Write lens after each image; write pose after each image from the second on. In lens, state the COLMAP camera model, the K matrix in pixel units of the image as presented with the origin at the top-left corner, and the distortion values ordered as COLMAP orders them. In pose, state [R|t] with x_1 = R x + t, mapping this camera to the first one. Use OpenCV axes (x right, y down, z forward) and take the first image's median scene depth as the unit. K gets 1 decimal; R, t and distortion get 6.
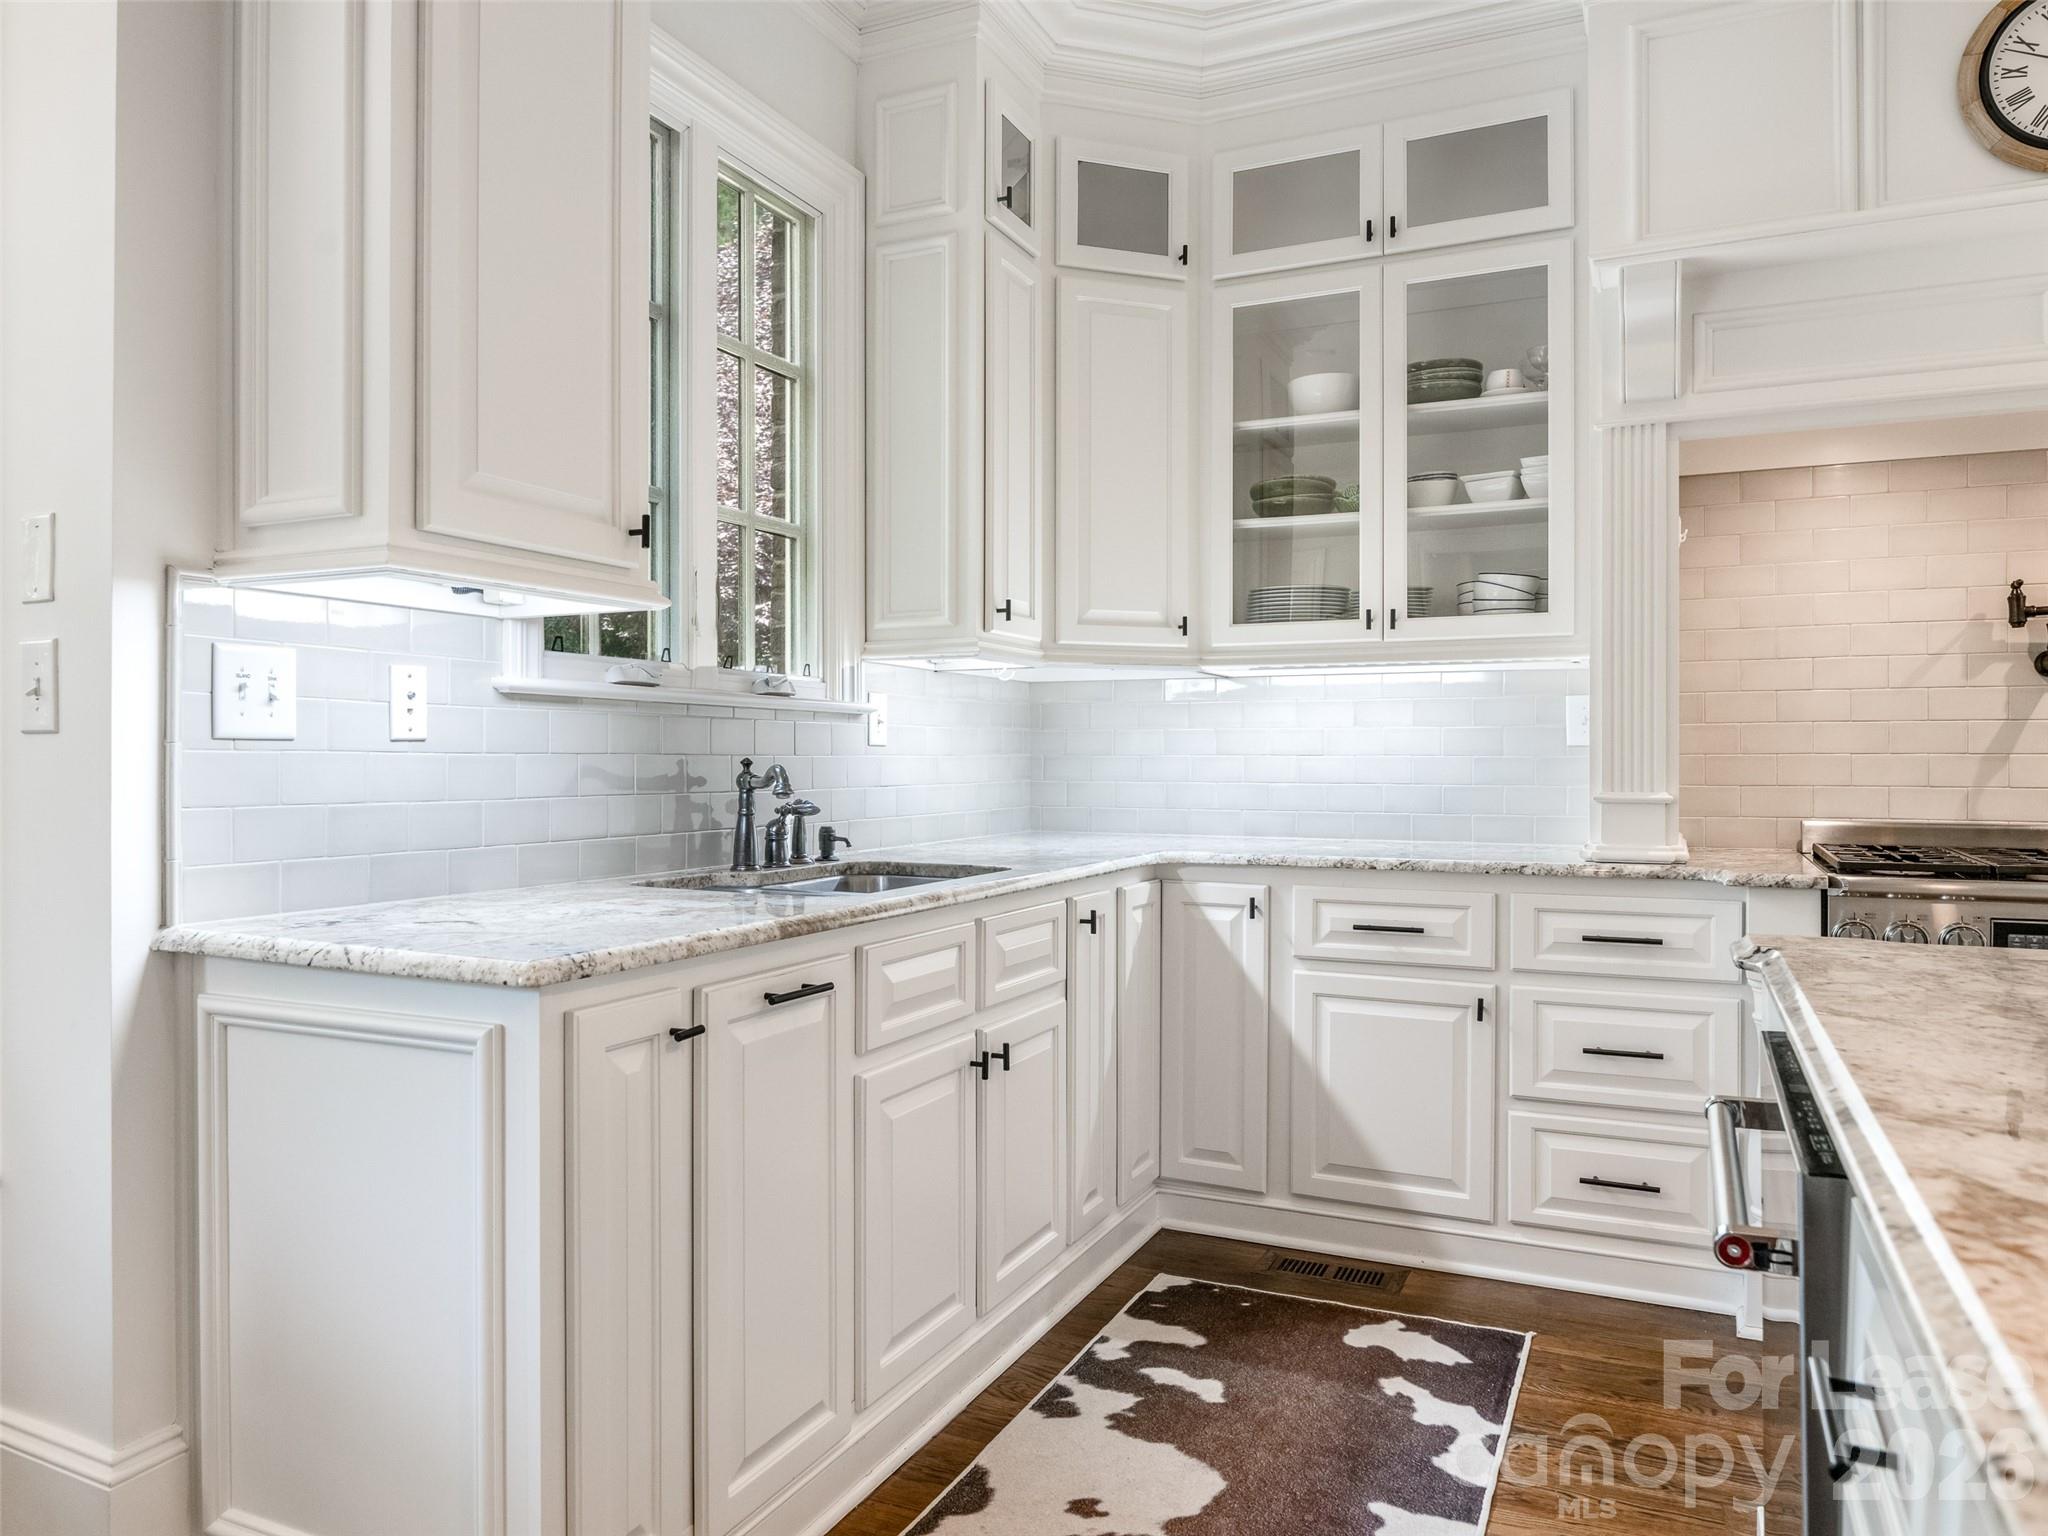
lens RADIAL K [[1403.2, 0, 1024.0], [0, 1403.2, 768.0], [0, 0, 1]] dist [-0.008572, -0.006406]
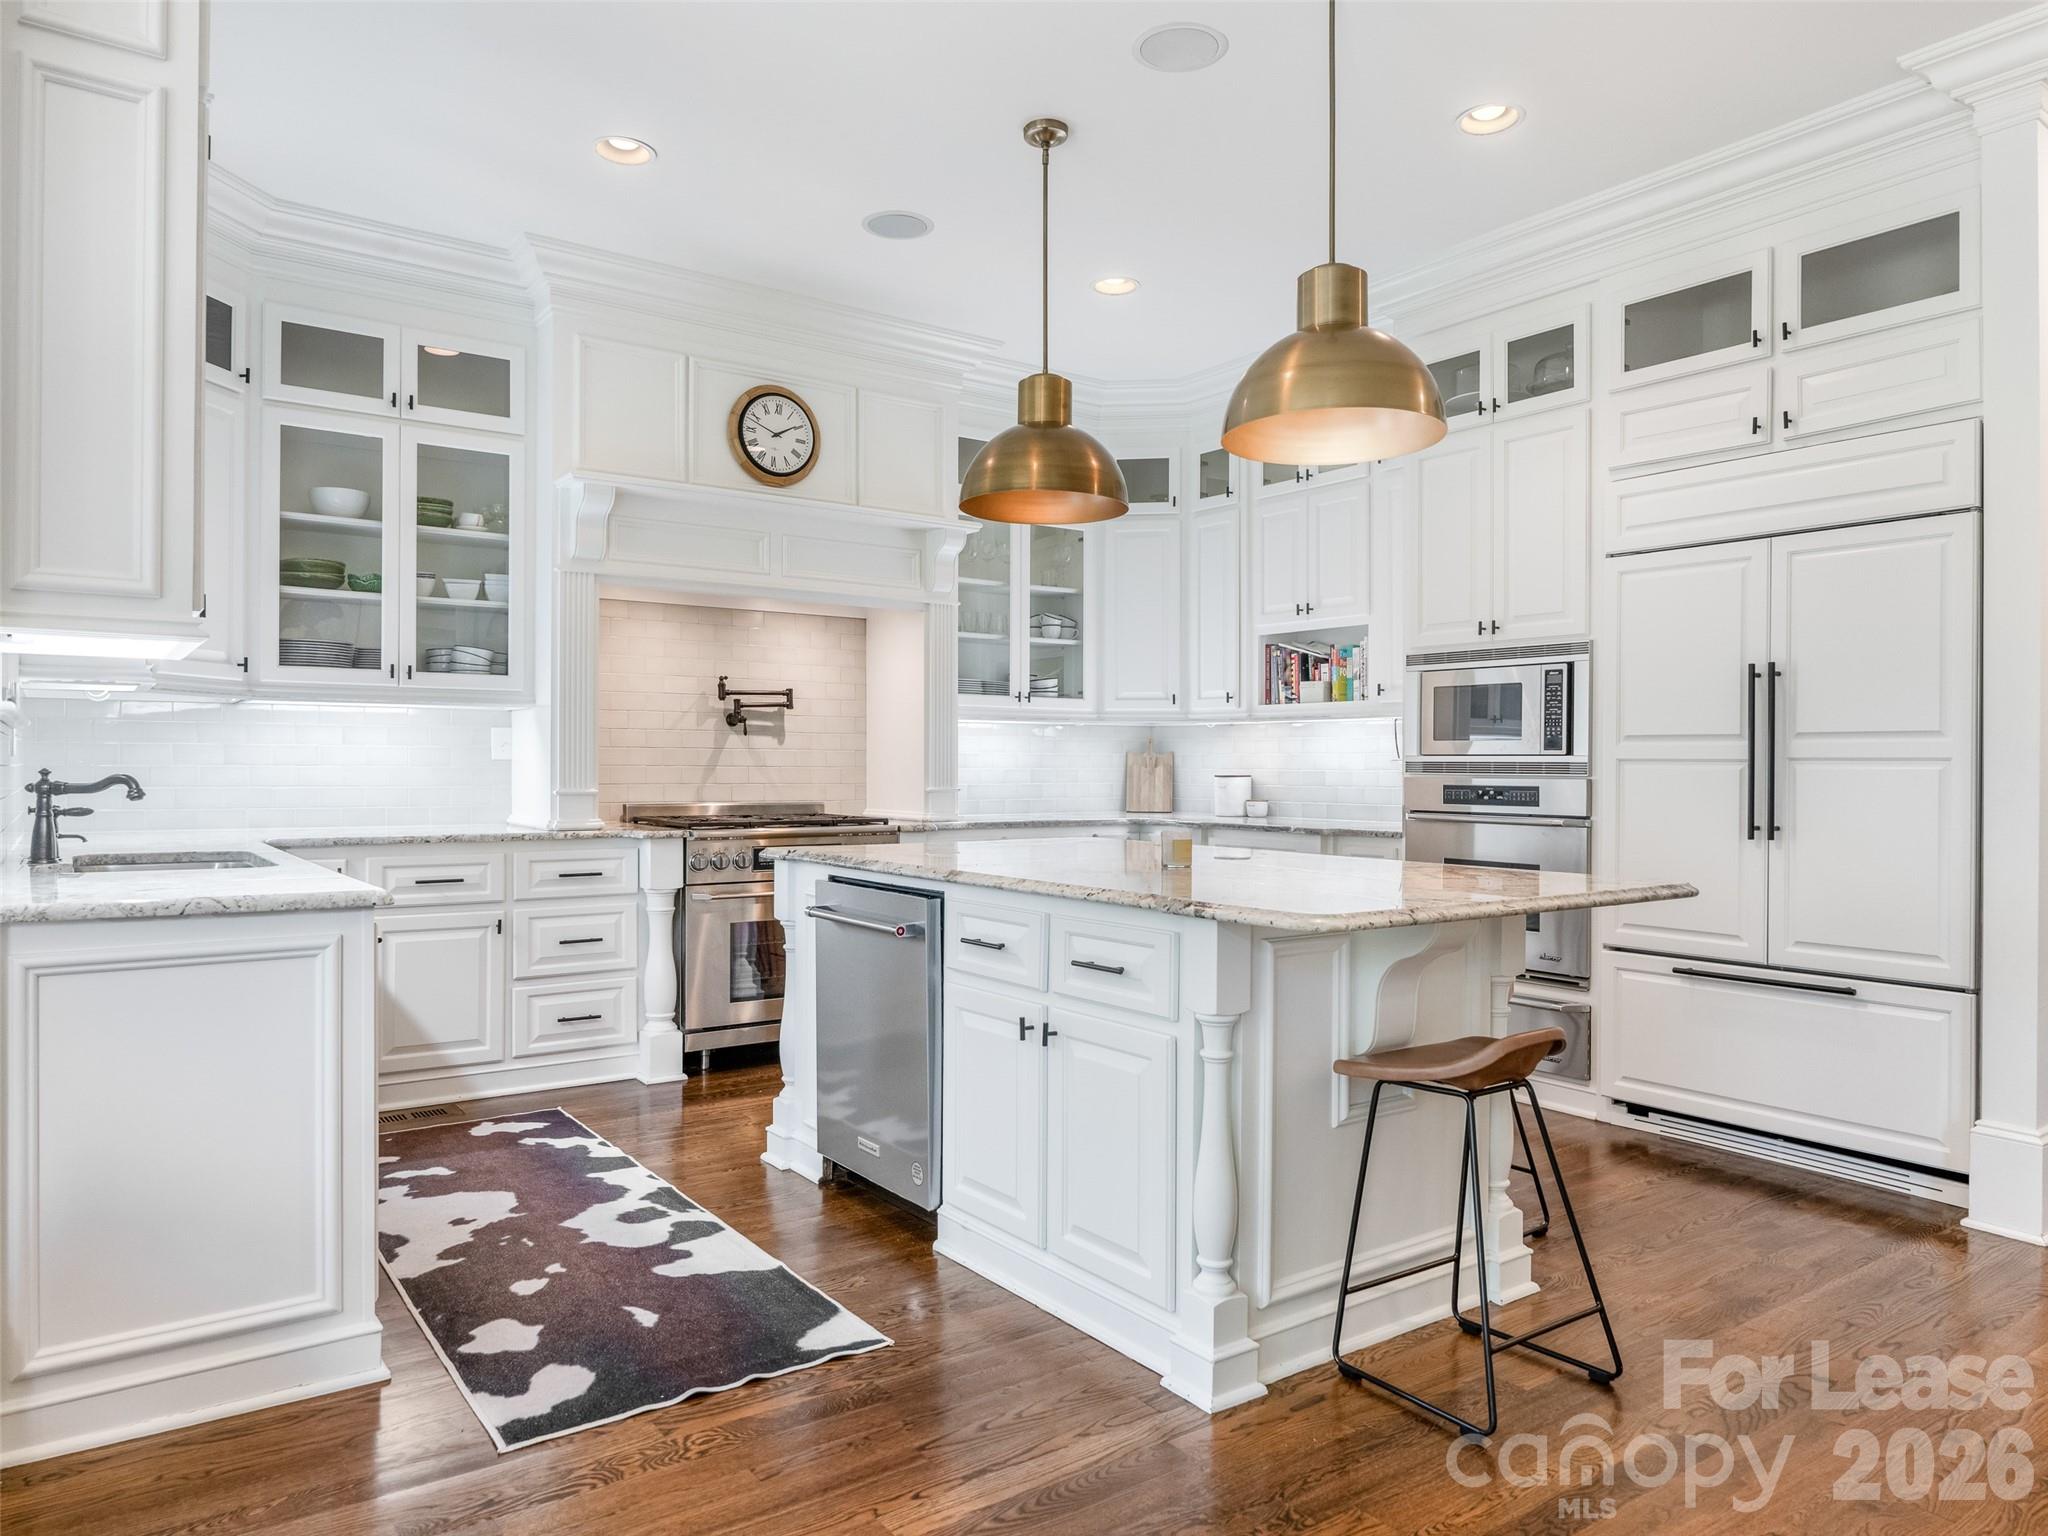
lens RADIAL K [[1337.7, 0, 1024.0], [0, 1337.7, 768.0], [0, 0, 1]] dist [0.001057, 0.000888]
pose [[0.469087, 0.001640, 0.883151, -0.727844], [0.000558, 0.999998, -0.002153, -0.003617], [-0.883152, 0.001503, 0.469084, -0.233652]]
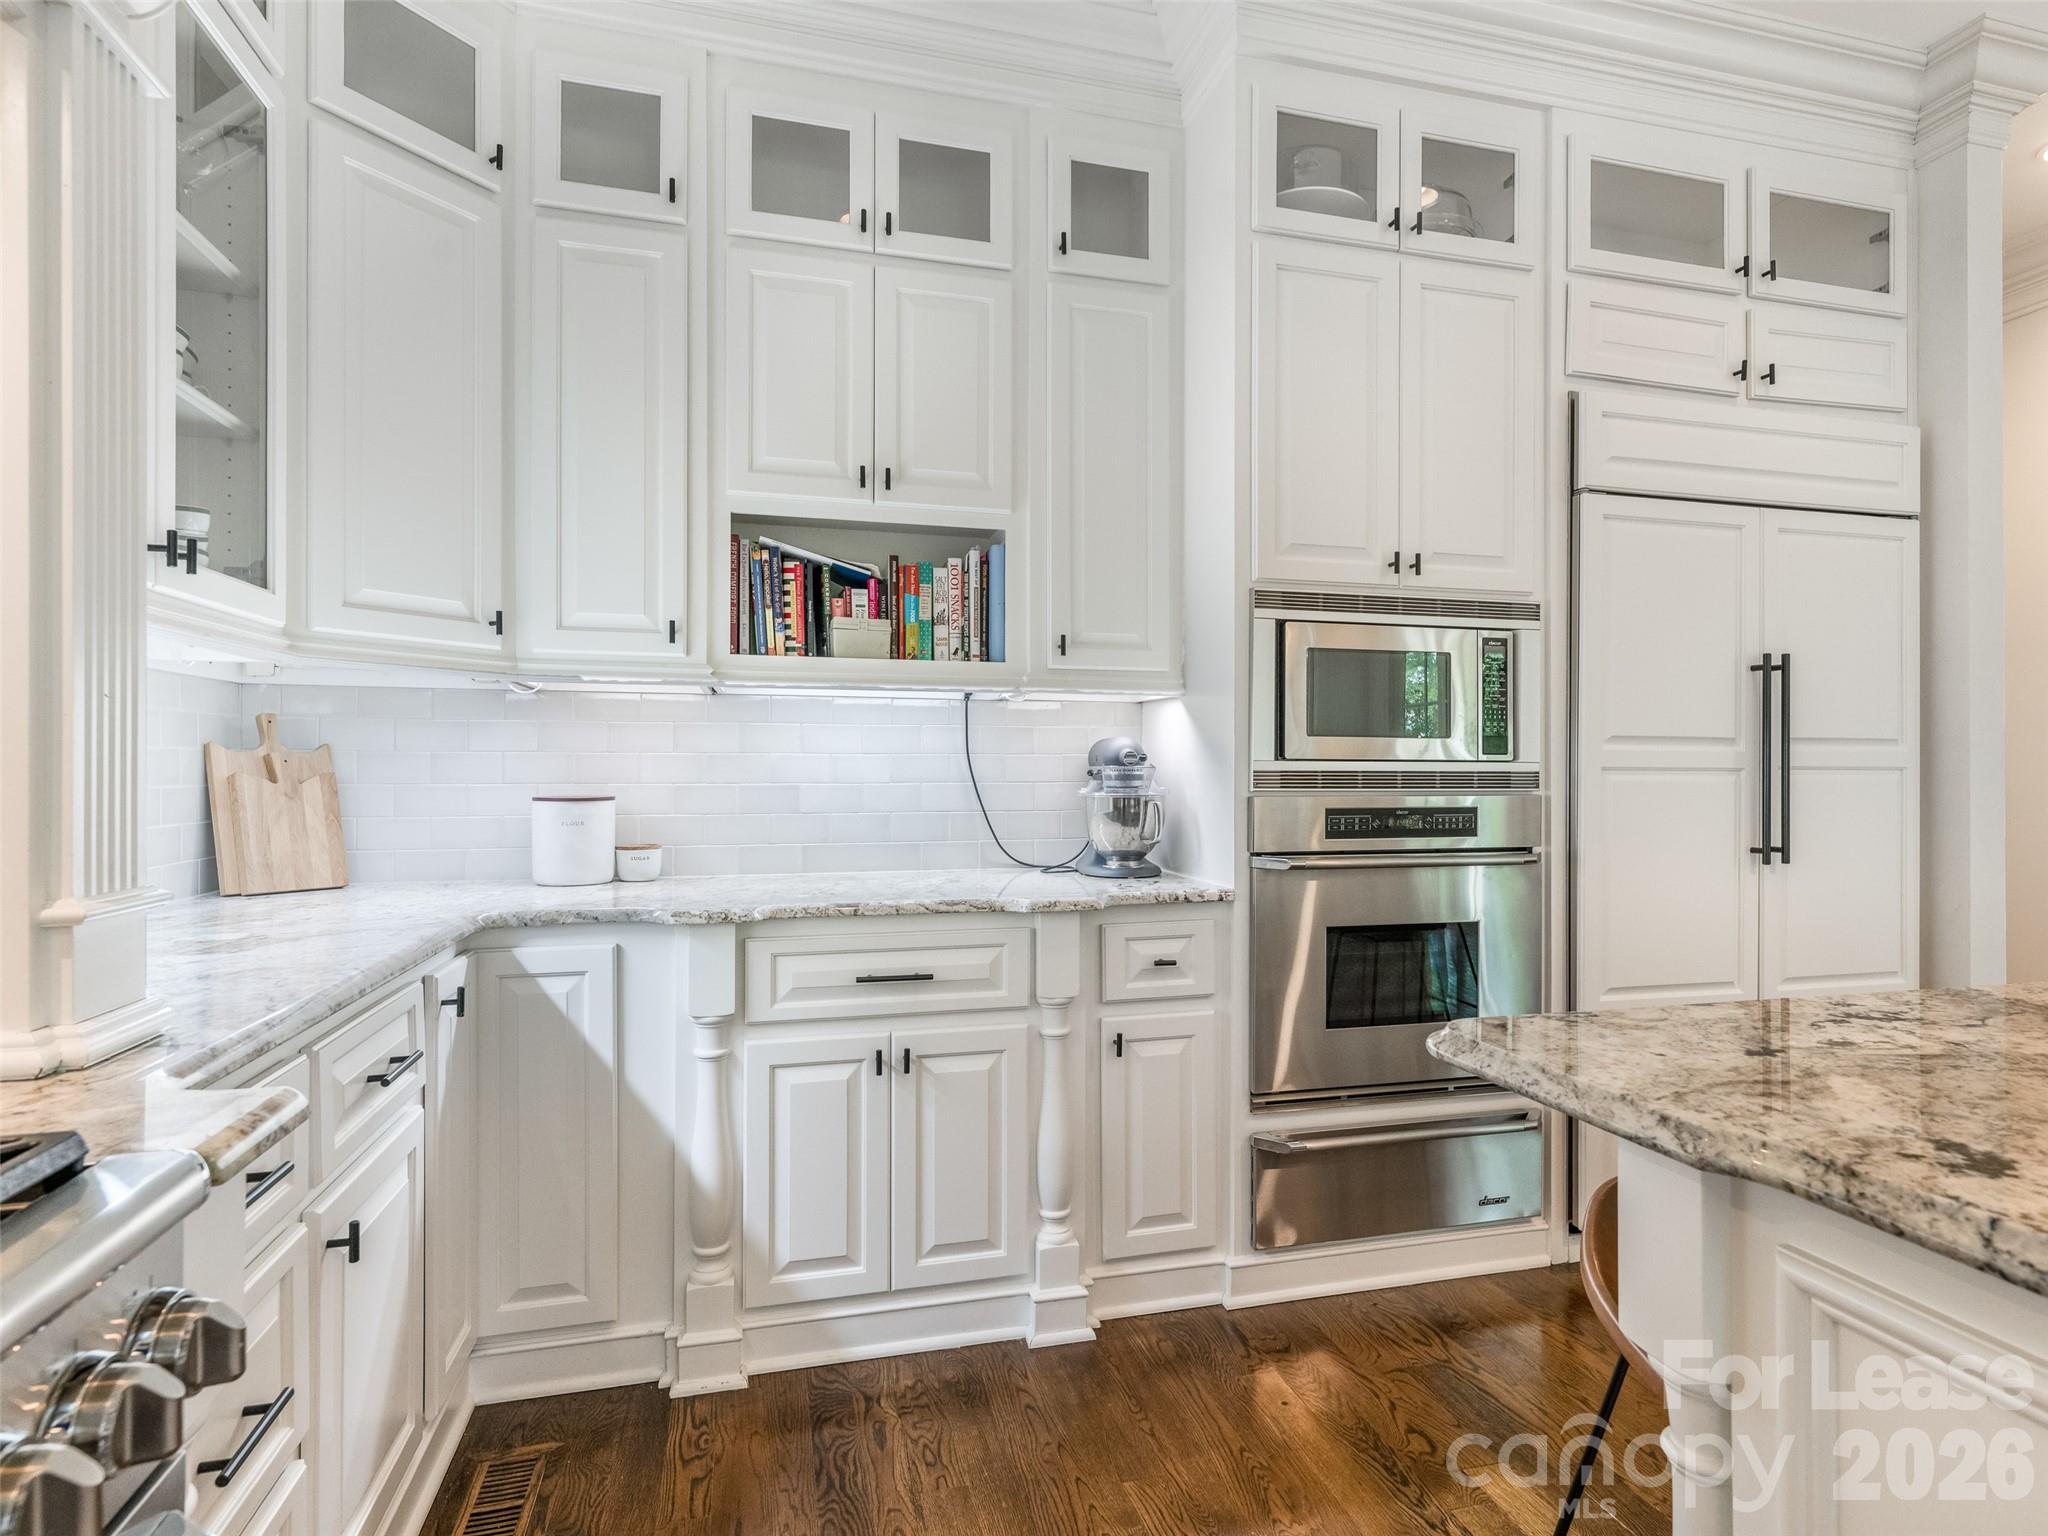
lens RADIAL K [[1110.0, 0, 1069.4], [0, 1110.0, 769.8], [0, 0, 1]] dist [0.000588, 0.000650]
pose [[-0.666922, 0.000807, 0.745127, 0.444689], [0.004534, 0.999985, 0.002976, -0.018336], [-0.745114, 0.005363, -0.666916, 0.765200]]
